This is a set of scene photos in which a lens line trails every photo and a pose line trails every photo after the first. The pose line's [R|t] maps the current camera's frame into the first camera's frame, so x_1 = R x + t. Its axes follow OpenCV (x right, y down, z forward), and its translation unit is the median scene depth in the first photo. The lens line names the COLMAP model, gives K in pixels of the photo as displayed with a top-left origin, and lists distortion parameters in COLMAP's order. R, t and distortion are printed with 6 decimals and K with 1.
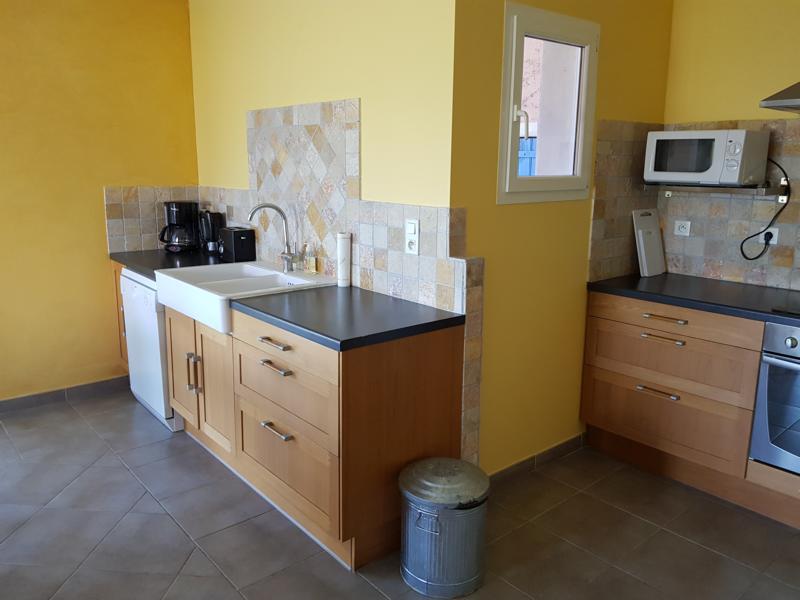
lens RADIAL K [[624.6, 0, 399.2], [0, 624.6, 297.4], [0, 0, 1]] dist [0.045170, -0.048398]
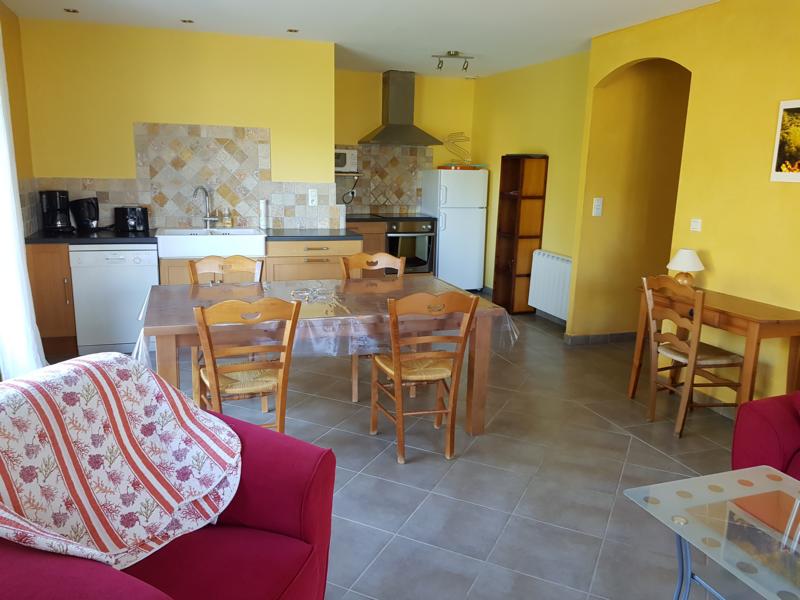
lens RADIAL K [[624.6, 0, 393.5], [0, 624.6, 299.9], [0, 0, 1]] dist [0.045170, -0.048398]
pose [[0.358058, -0.197166, 0.912644, -1.647664], [0.175304, 0.974264, 0.141701, -0.009141], [-0.917095, 0.109253, 0.383407, -0.028642]]
